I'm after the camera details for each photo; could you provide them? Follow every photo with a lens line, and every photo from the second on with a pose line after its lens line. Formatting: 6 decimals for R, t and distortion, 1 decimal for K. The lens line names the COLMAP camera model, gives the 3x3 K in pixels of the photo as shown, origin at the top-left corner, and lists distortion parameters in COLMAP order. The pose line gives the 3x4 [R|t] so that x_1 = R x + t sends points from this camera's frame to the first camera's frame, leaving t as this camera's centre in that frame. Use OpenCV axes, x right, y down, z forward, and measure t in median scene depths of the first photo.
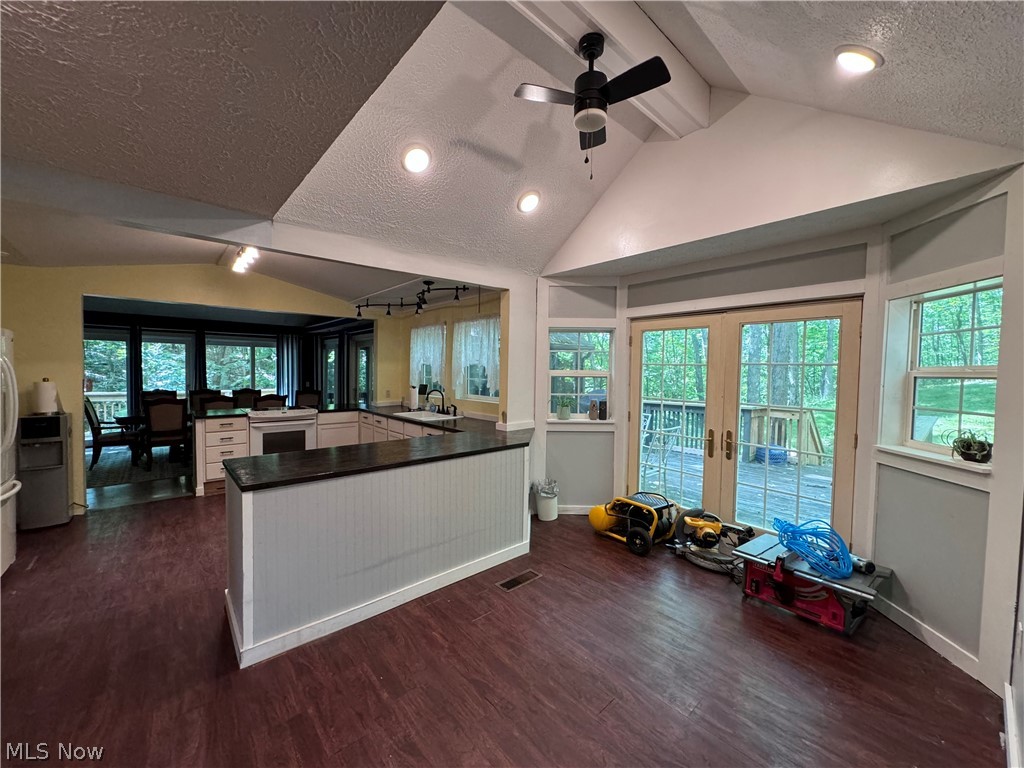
lens RADIAL K [[406.6, 0, 512.0], [0, 406.6, 384.0], [0, 0, 1]] dist [-0.000760, -0.000120]
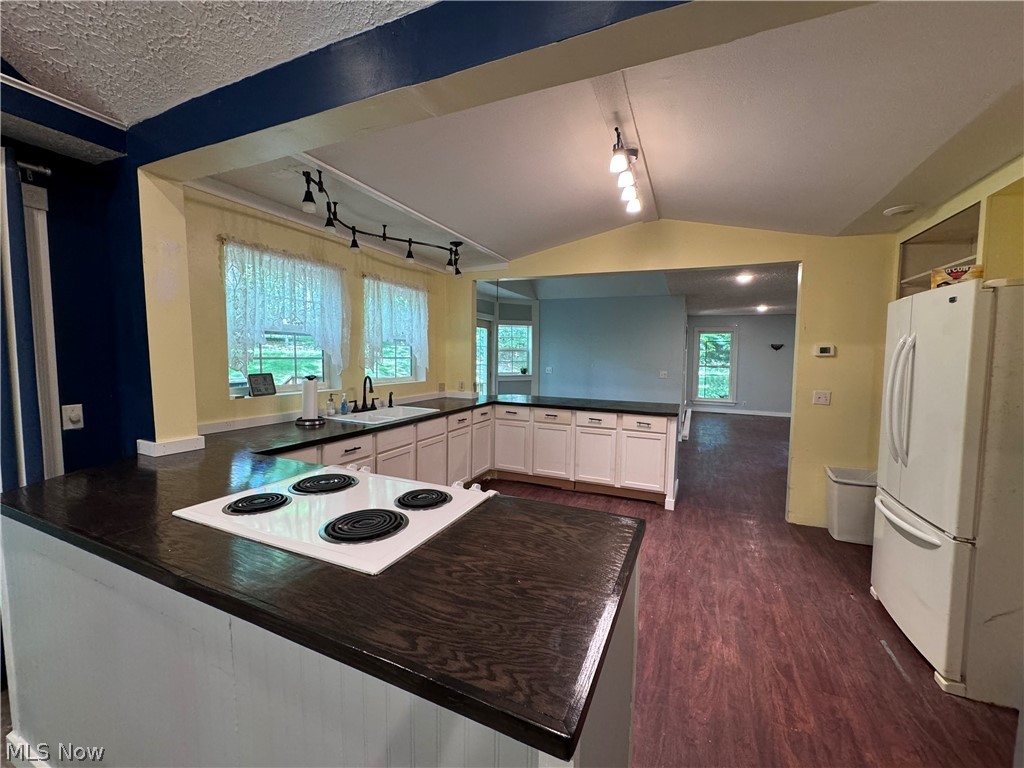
lens RADIAL K [[406.6, 0, 512.0], [0, 406.6, 384.0], [0, 0, 1]] dist [-0.000760, -0.000120]
pose [[-0.423557, -0.081140, 0.902228, -0.902212], [0.017964, 0.995032, 0.097920, -0.033774], [-0.905691, 0.057682, -0.419996, 1.095149]]
